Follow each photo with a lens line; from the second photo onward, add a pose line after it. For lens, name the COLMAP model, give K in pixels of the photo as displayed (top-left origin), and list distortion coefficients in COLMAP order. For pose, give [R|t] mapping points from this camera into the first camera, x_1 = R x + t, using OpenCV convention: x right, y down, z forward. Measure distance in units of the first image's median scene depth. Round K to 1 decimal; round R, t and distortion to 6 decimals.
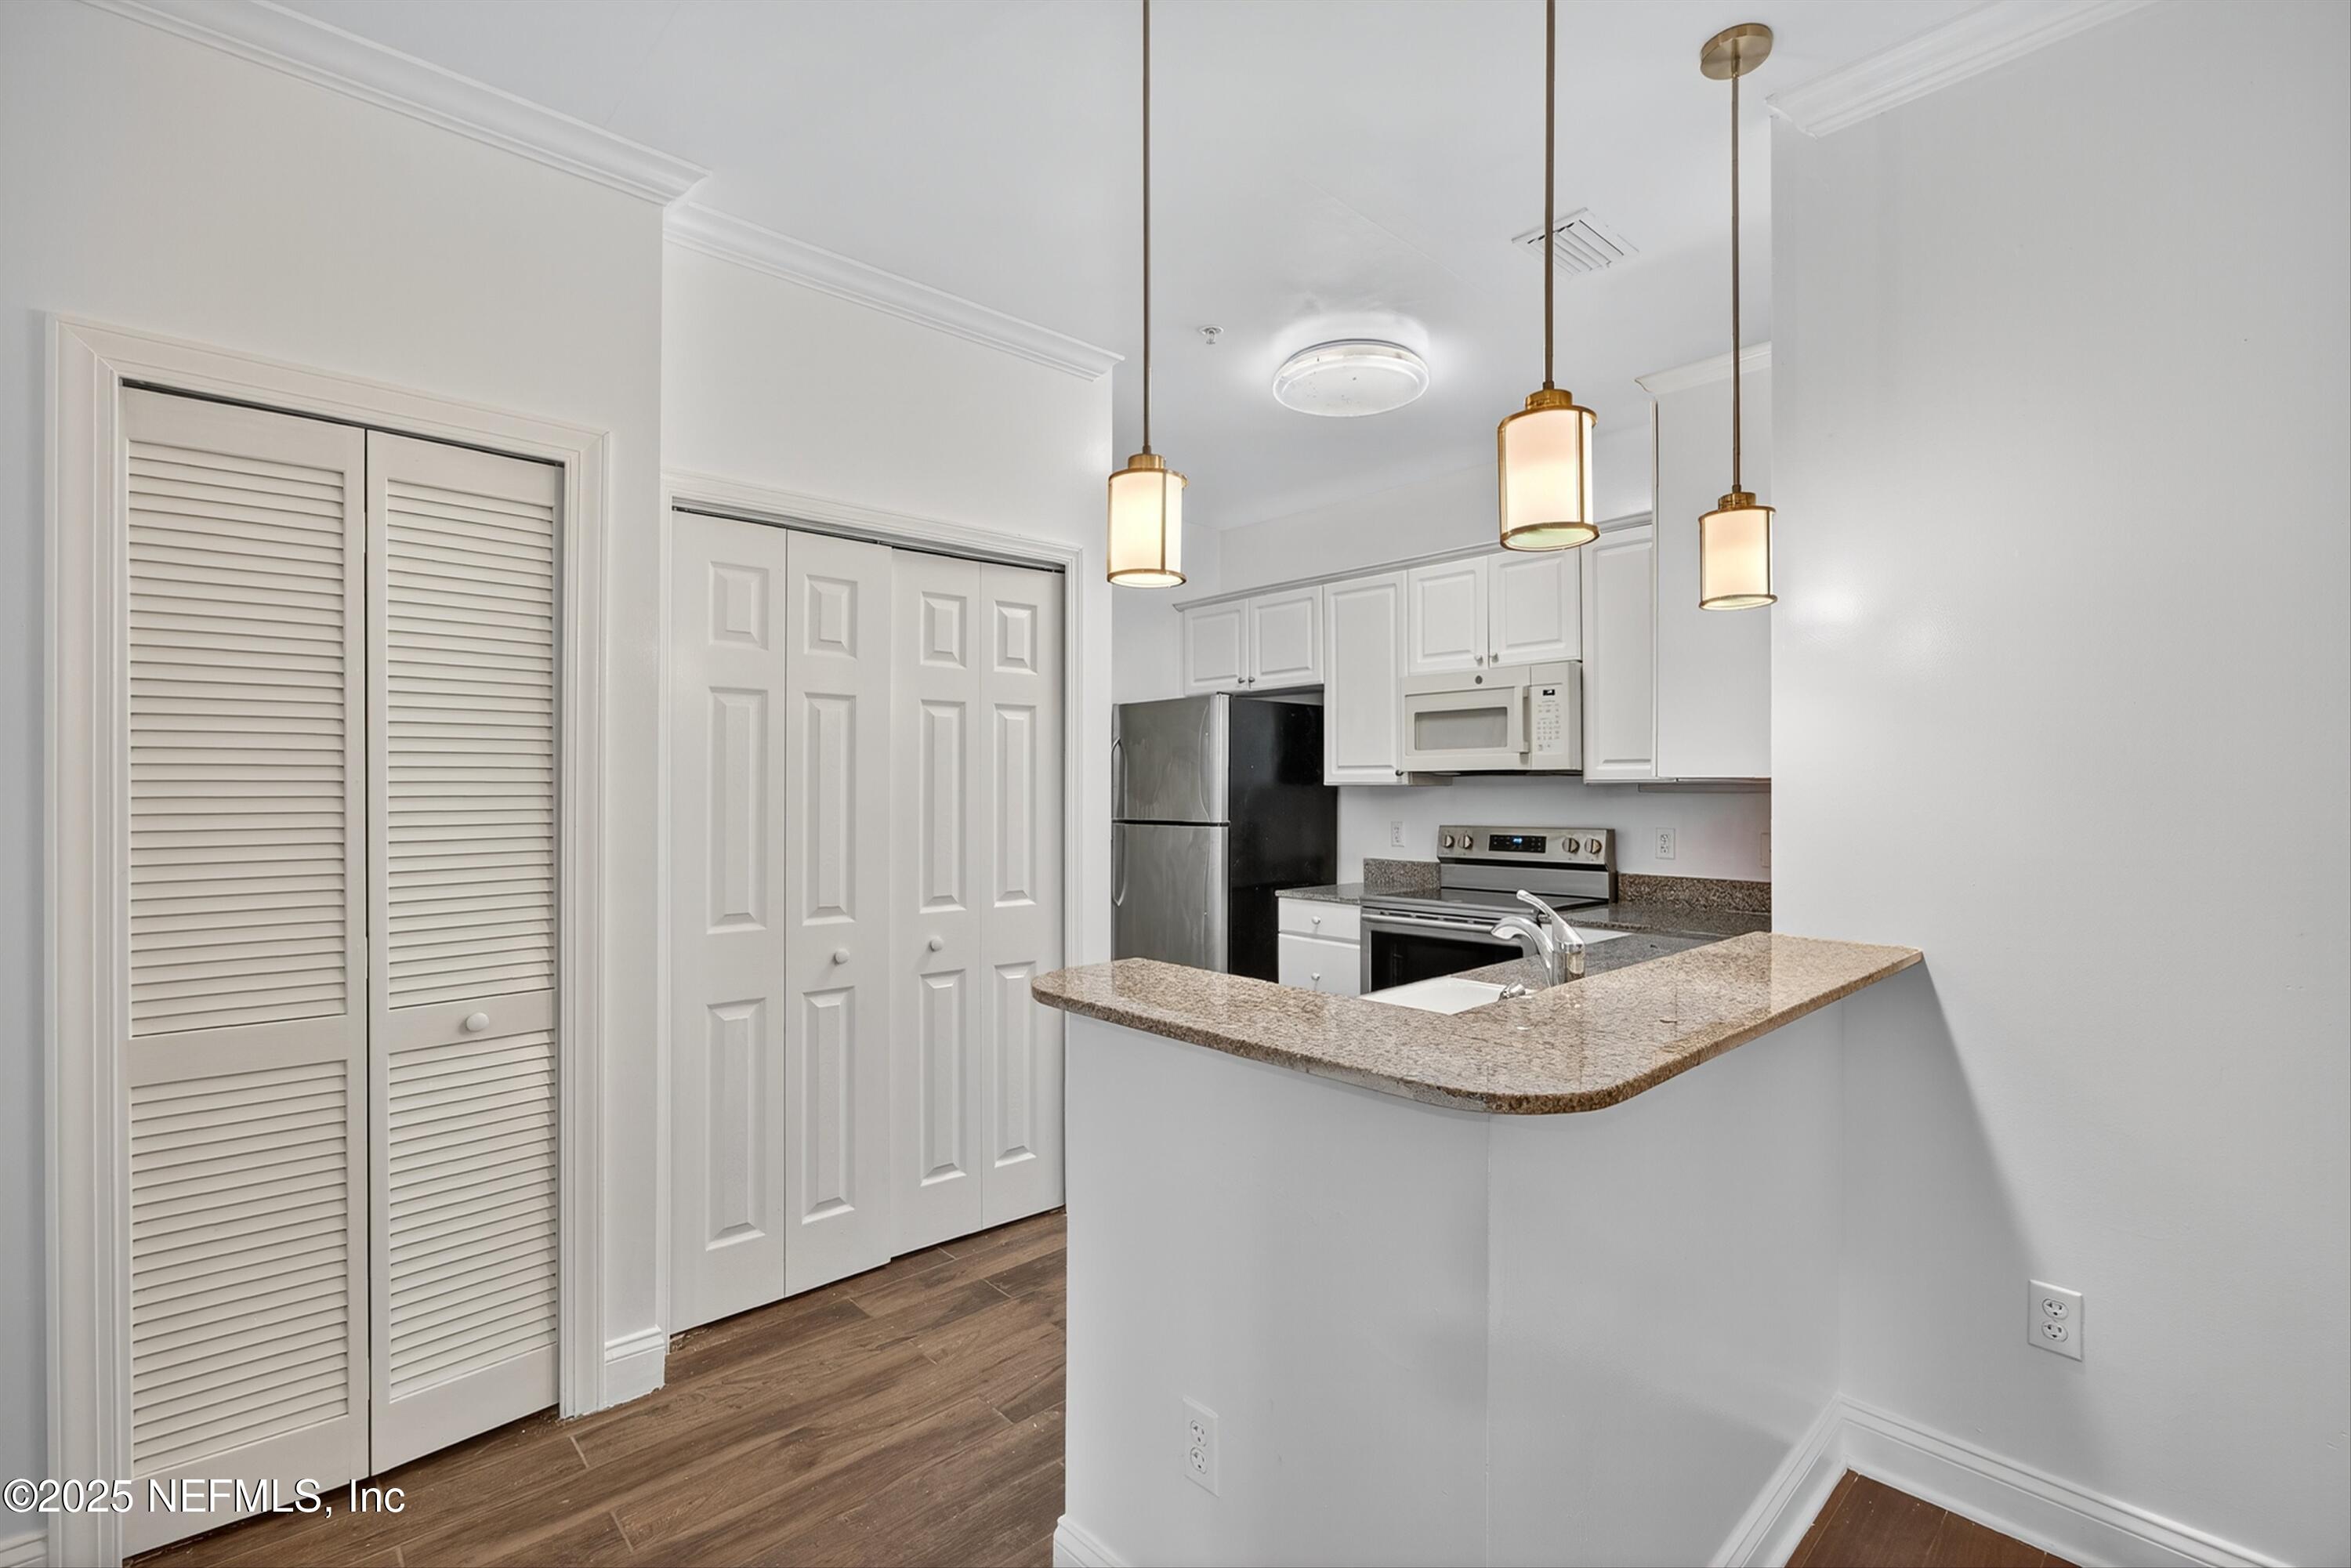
lens RADIAL K [[1048.4, 0, 1175.3], [0, 1048.4, 780.9], [0, 0, 1]] dist [-0.014284, 0.004179]
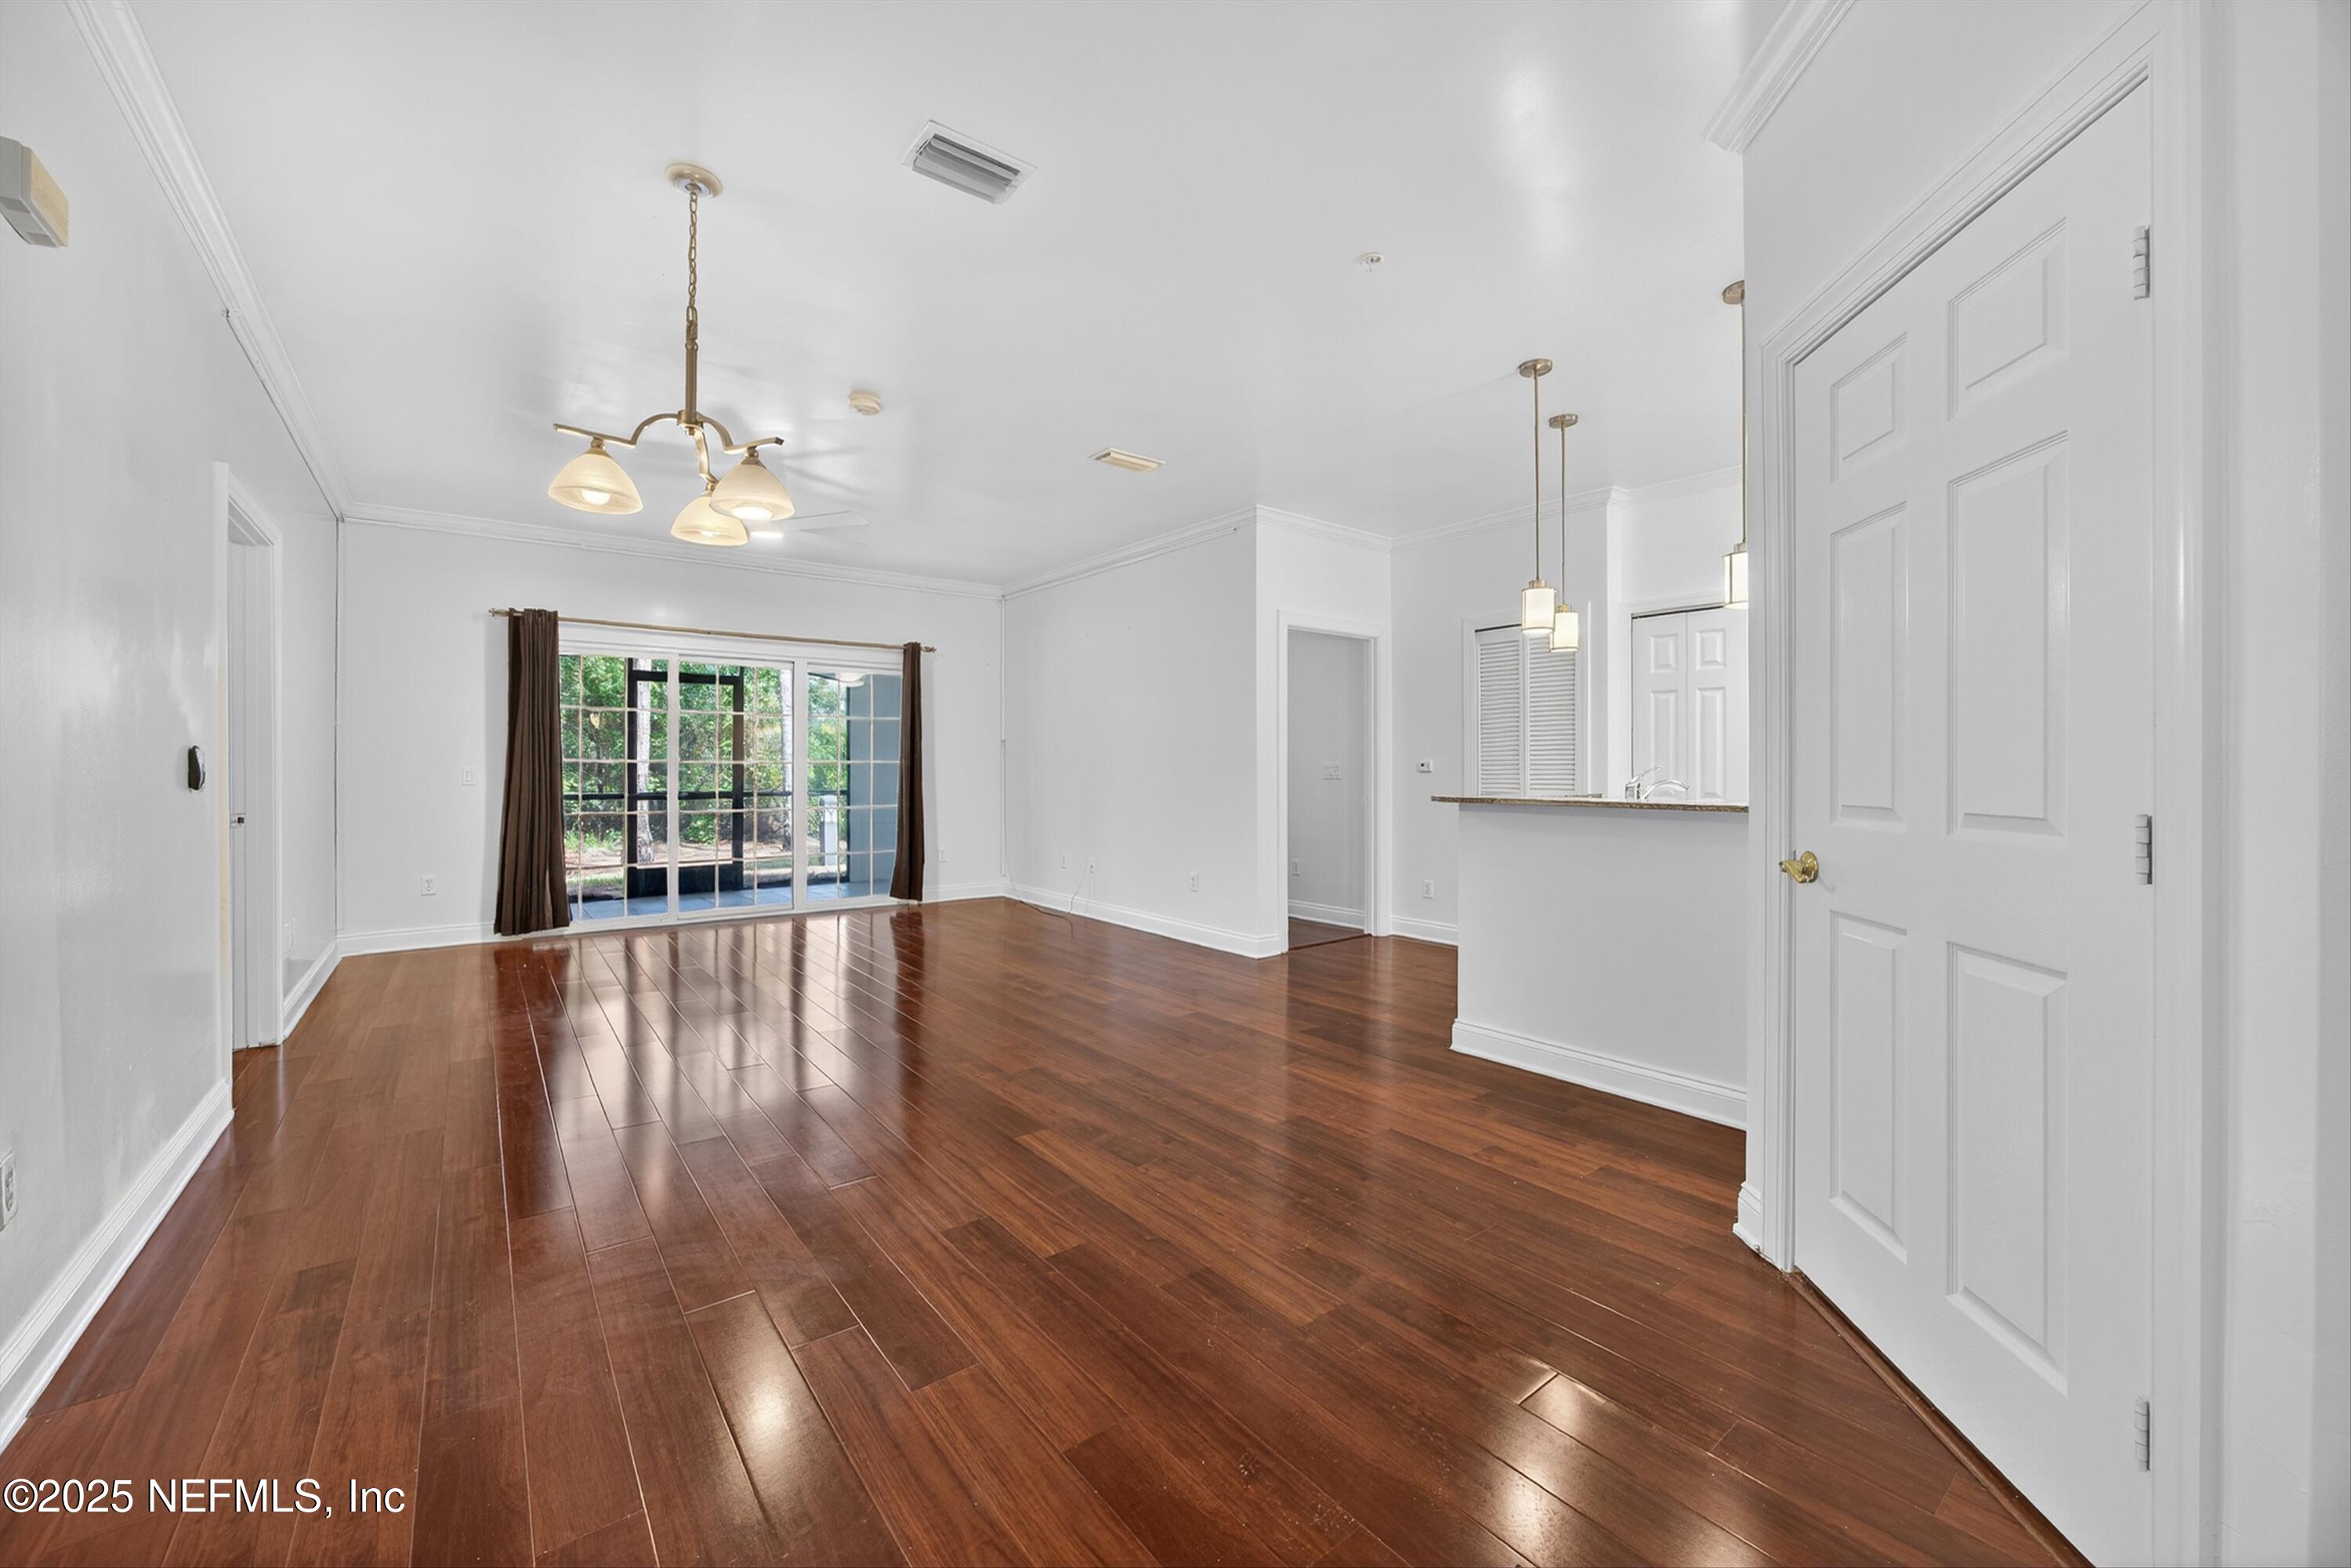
lens RADIAL K [[903.3, 0, 1167.0], [0, 903.3, 769.8], [0, 0, 1]] dist [-0.024539, 0.007199]
pose [[-0.088942, -0.000039, -0.996037, 1.044066], [0.002567, 0.999997, -0.000268, 0.051493], [0.996033, -0.002581, -0.088942, 0.084221]]
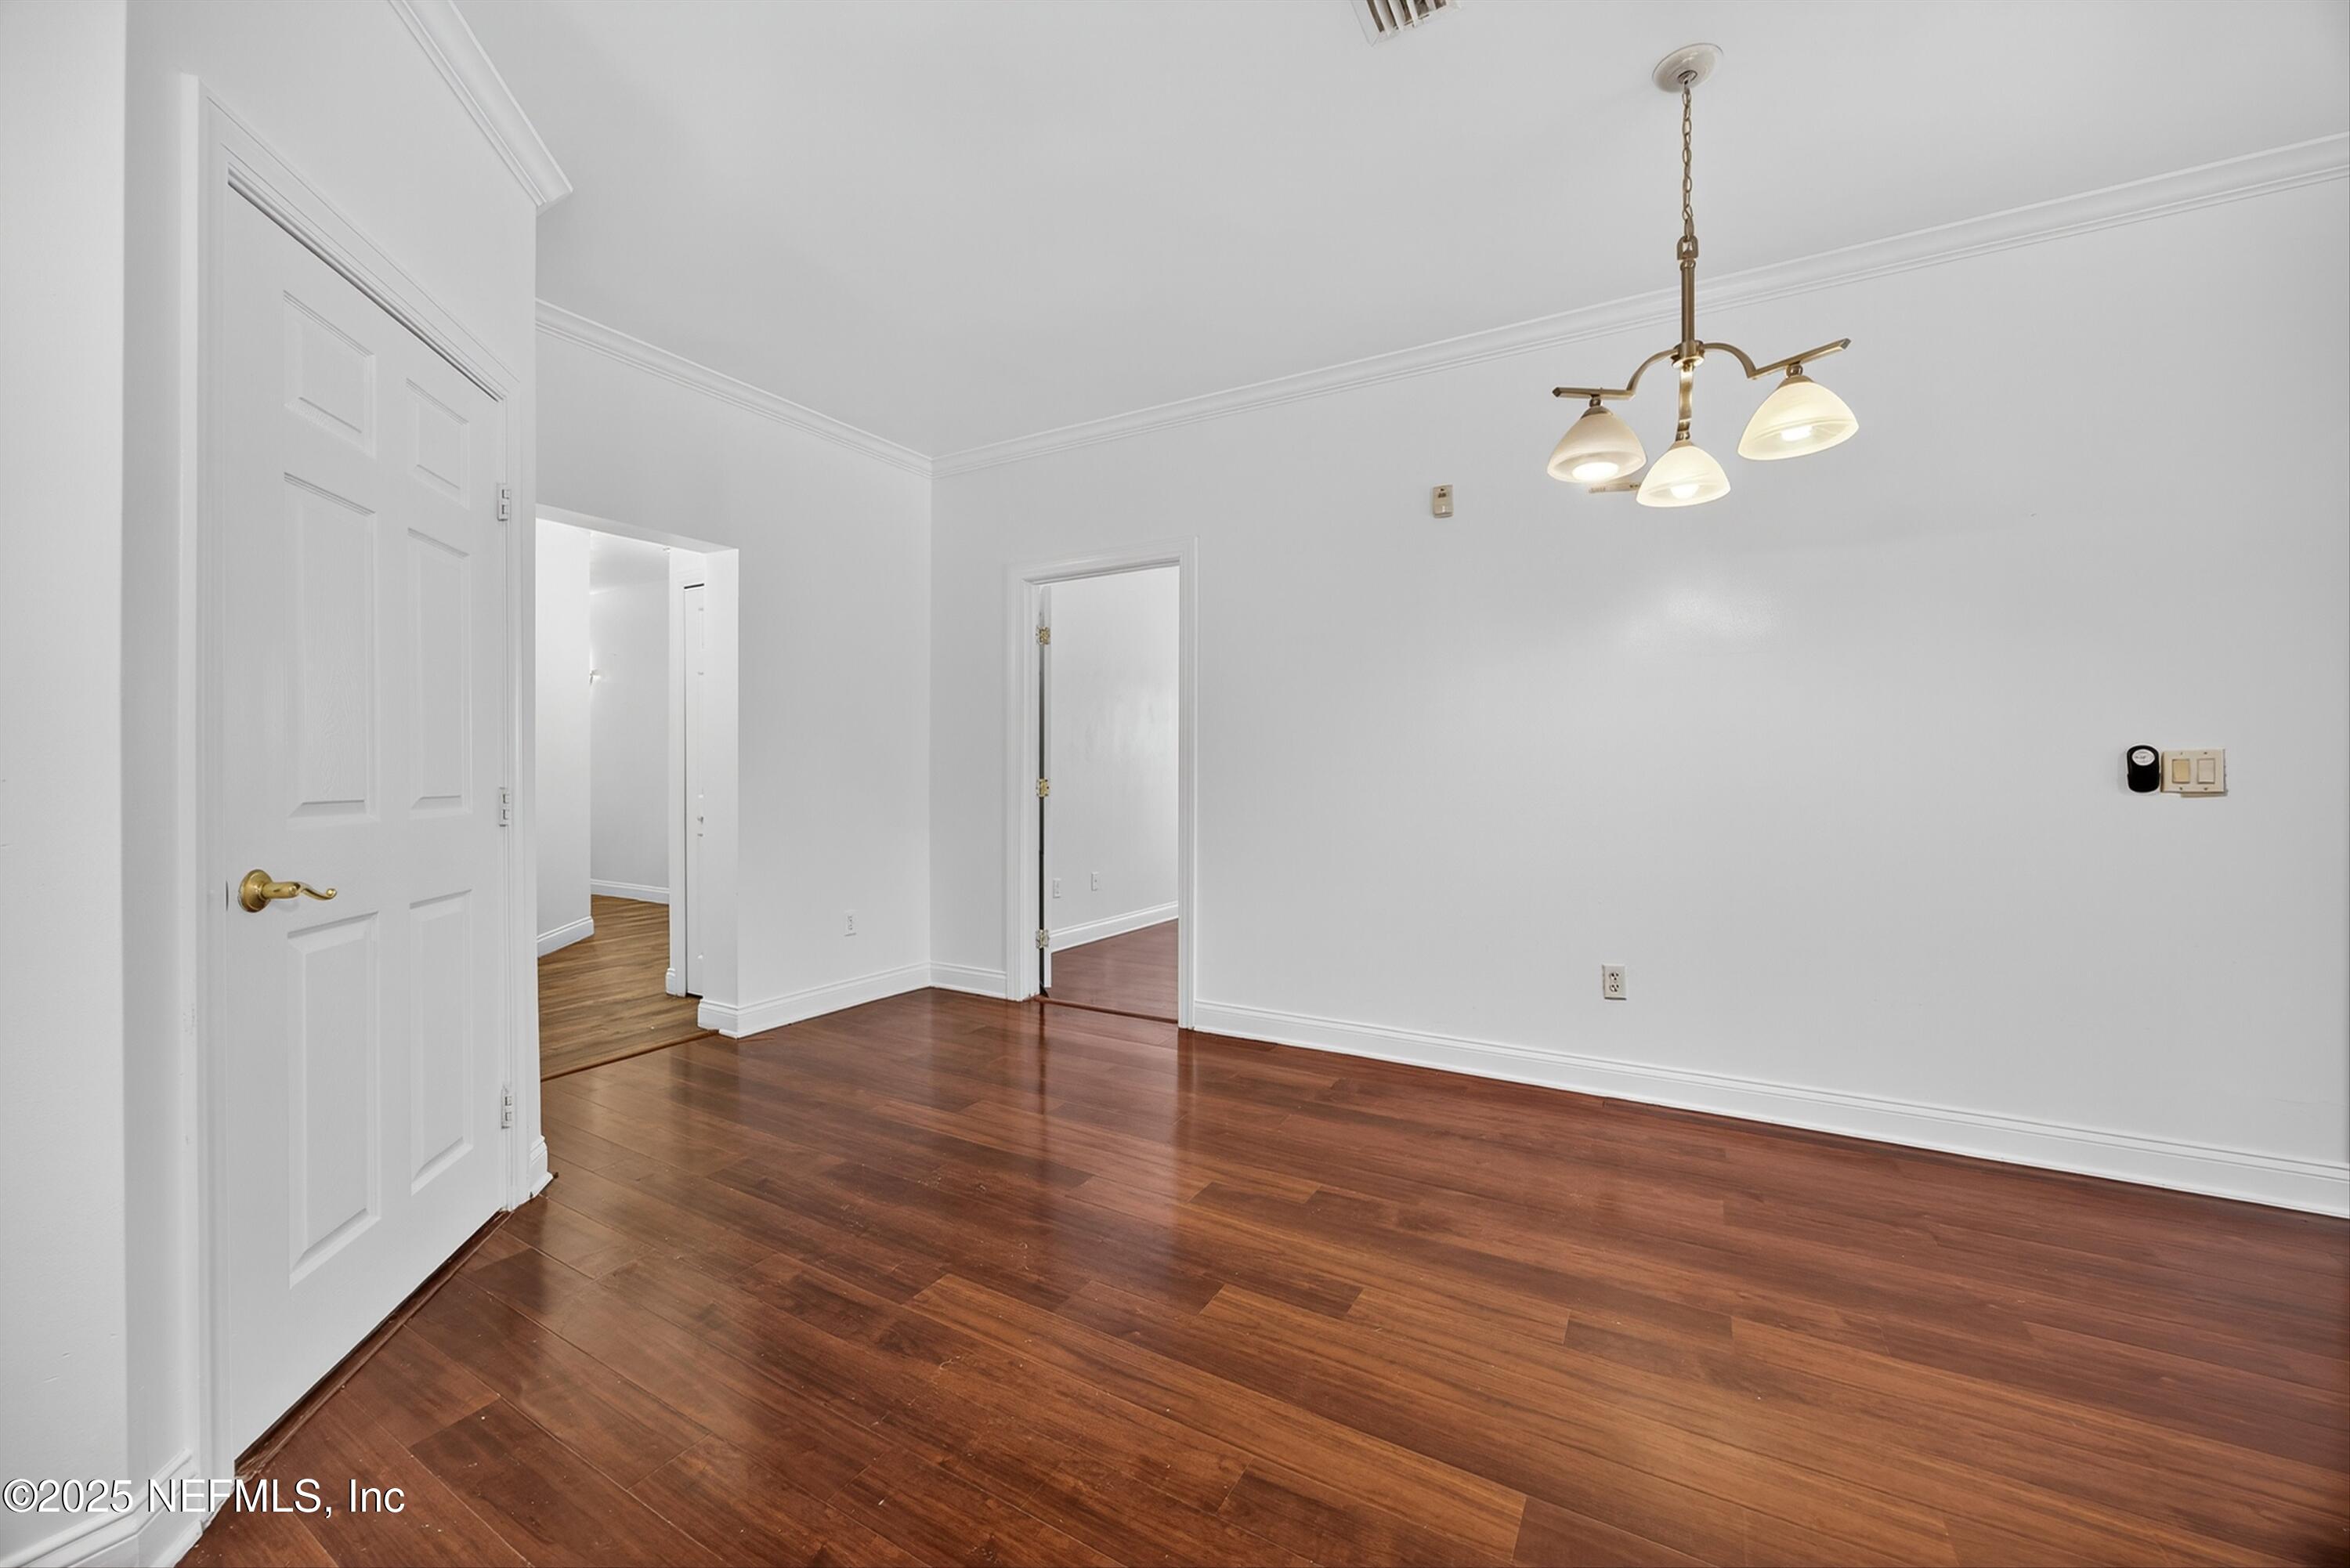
lens RADIAL K [[902.9, 0, 1175.8], [0, 902.9, 774.1], [0, 0, 1]] dist [-0.024539, 0.007199]
pose [[-0.294921, -0.003542, 0.955515, 0.063132], [-0.005824, 0.999981, 0.001909, 0.054690], [-0.955504, -0.005002, -0.294936, 0.138459]]
